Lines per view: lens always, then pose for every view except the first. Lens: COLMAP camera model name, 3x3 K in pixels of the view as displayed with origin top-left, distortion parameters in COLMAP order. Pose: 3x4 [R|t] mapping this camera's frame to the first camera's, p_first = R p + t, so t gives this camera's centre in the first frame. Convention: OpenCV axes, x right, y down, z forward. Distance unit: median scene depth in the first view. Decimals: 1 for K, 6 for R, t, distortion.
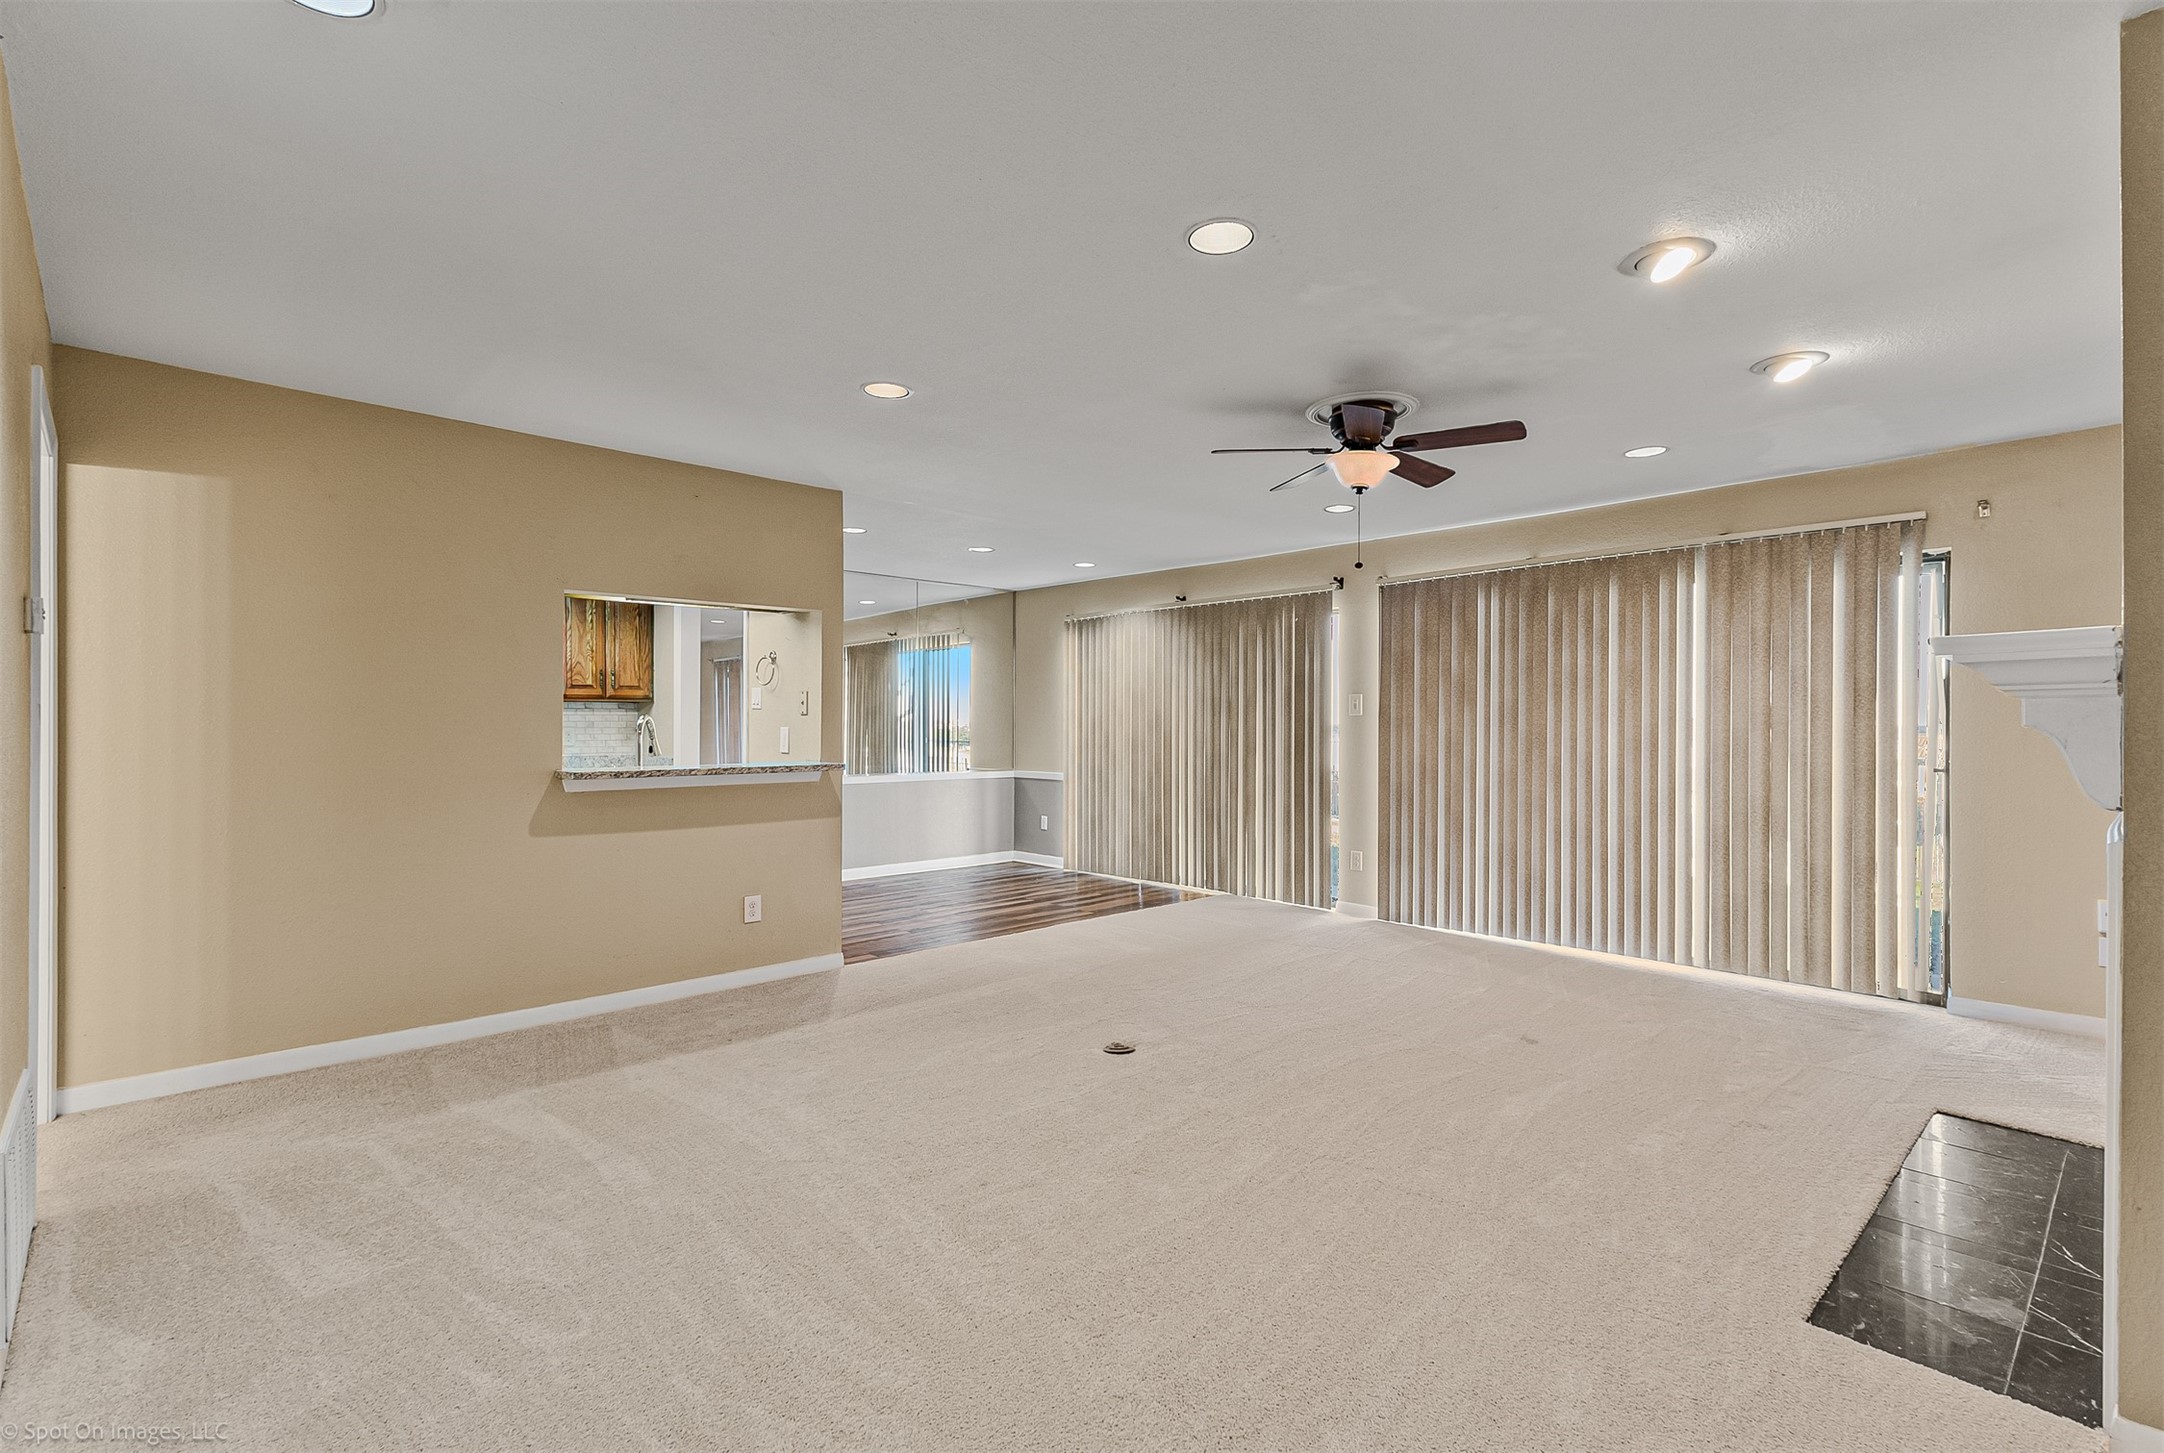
lens RADIAL K [[992.7, 0, 1082.0], [0, 992.7, 726.5], [0, 0, 1]] dist [-0.000465, -0.000286]
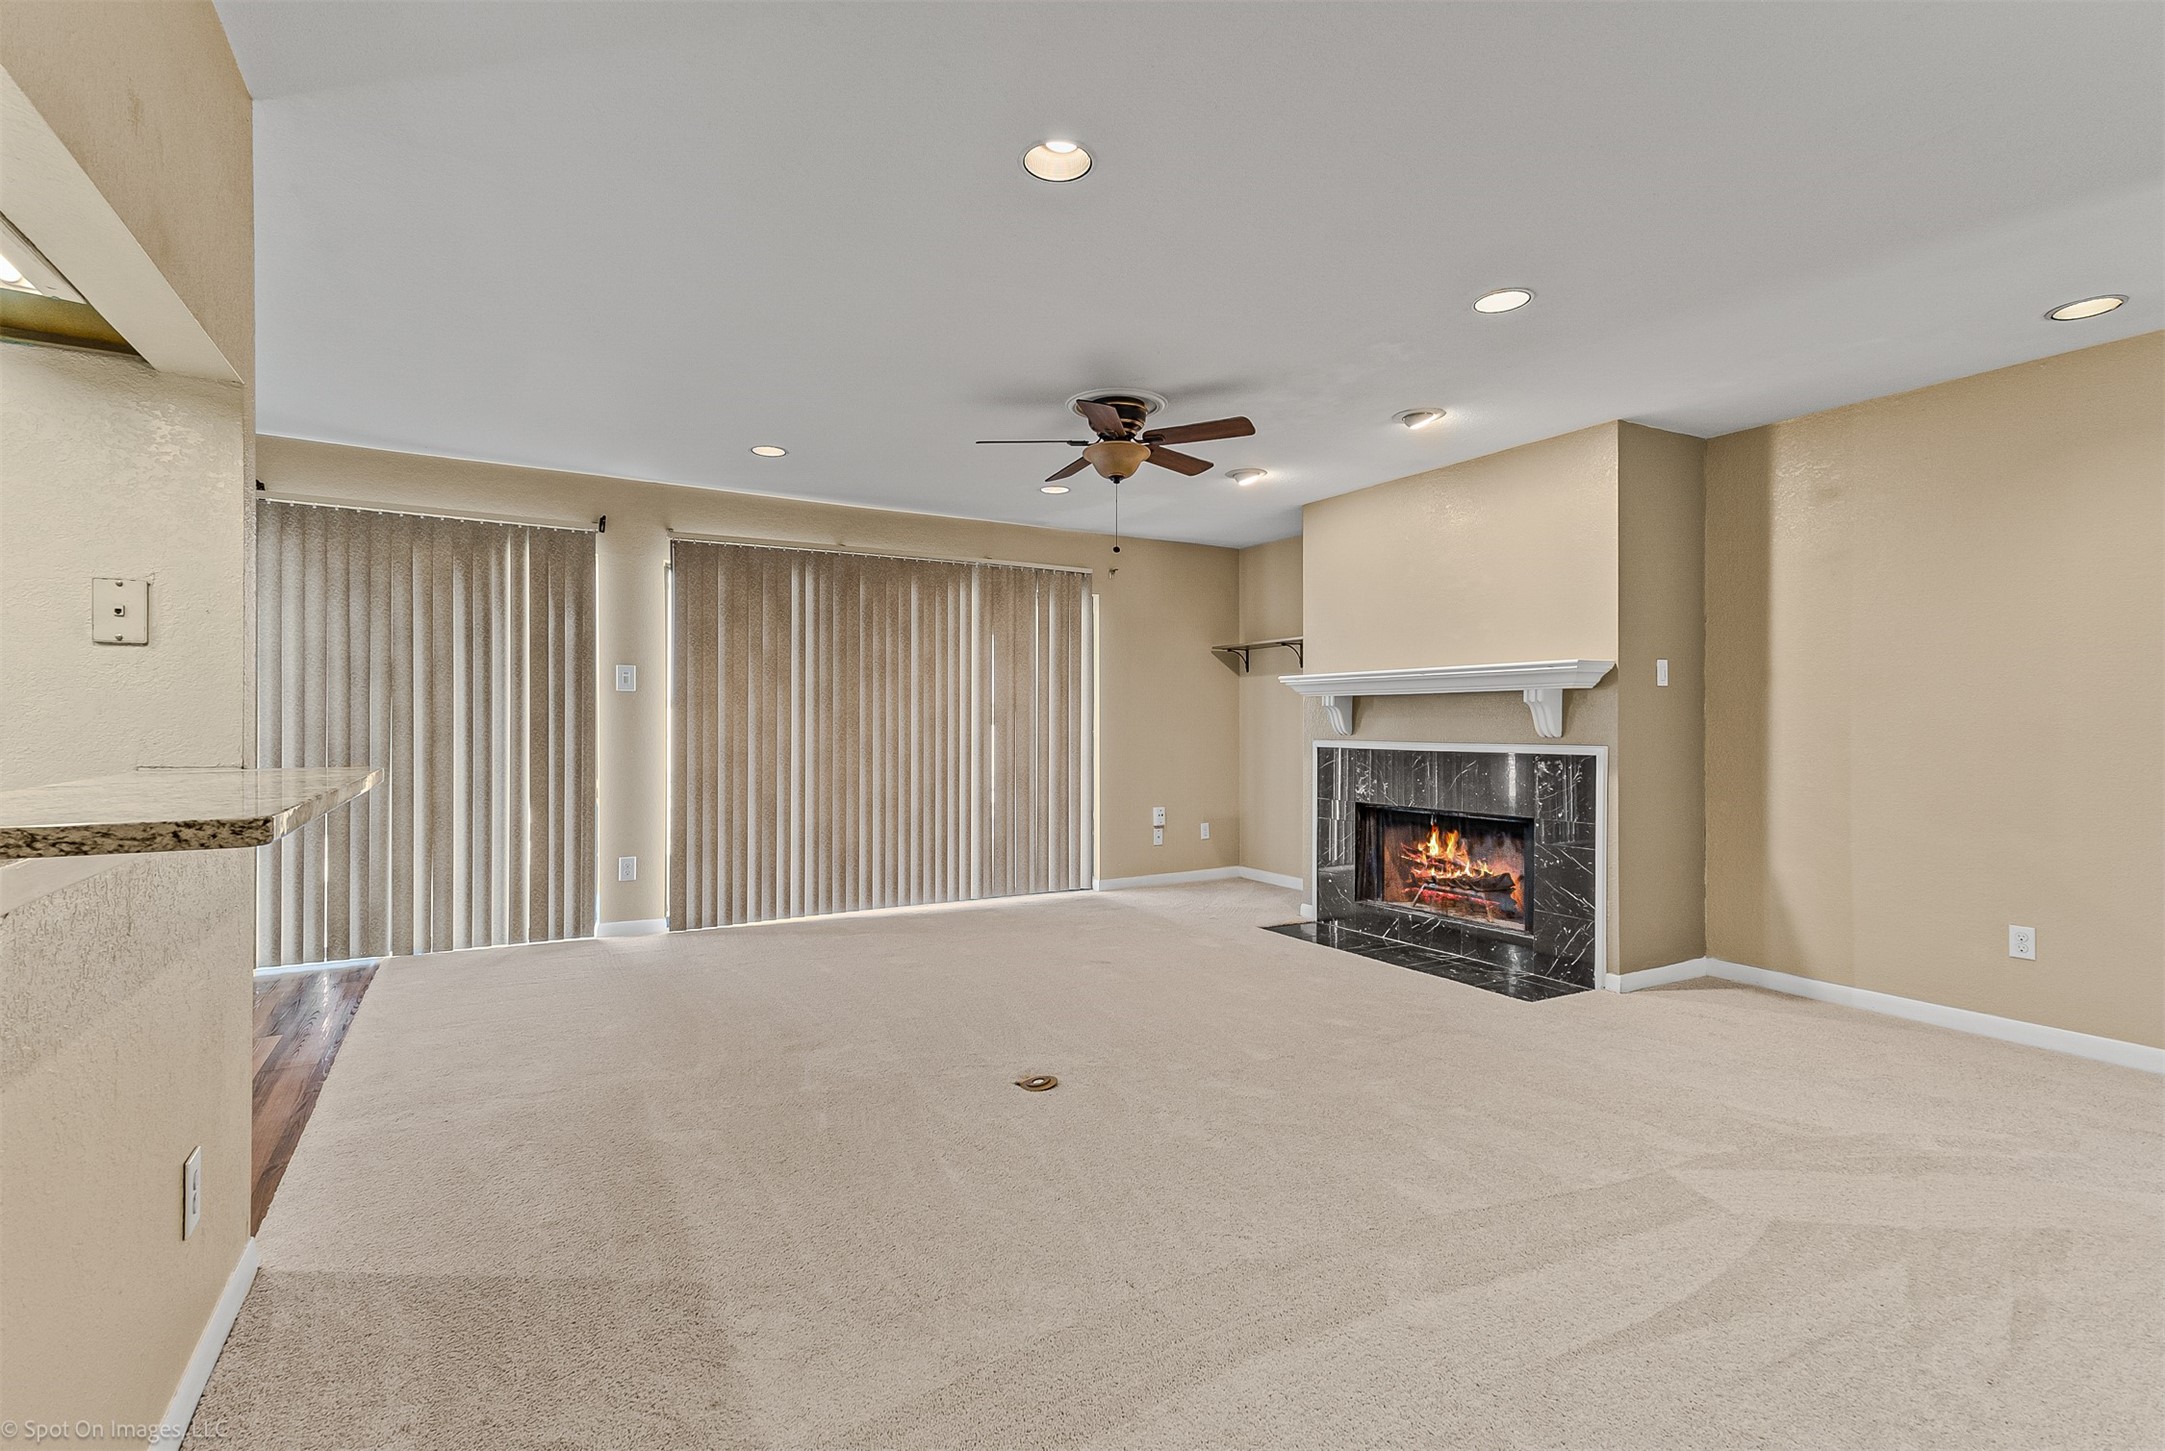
lens RADIAL K [[993.2, 0, 1082.5], [0, 993.2, 725.5], [0, 0, 1]] dist [-0.000465, -0.000286]
pose [[0.209180, -0.002971, 0.977873, -0.508907], [-0.000705, 0.999995, 0.003189, 0.016153], [-0.977877, -0.001356, 0.209177, 0.528208]]
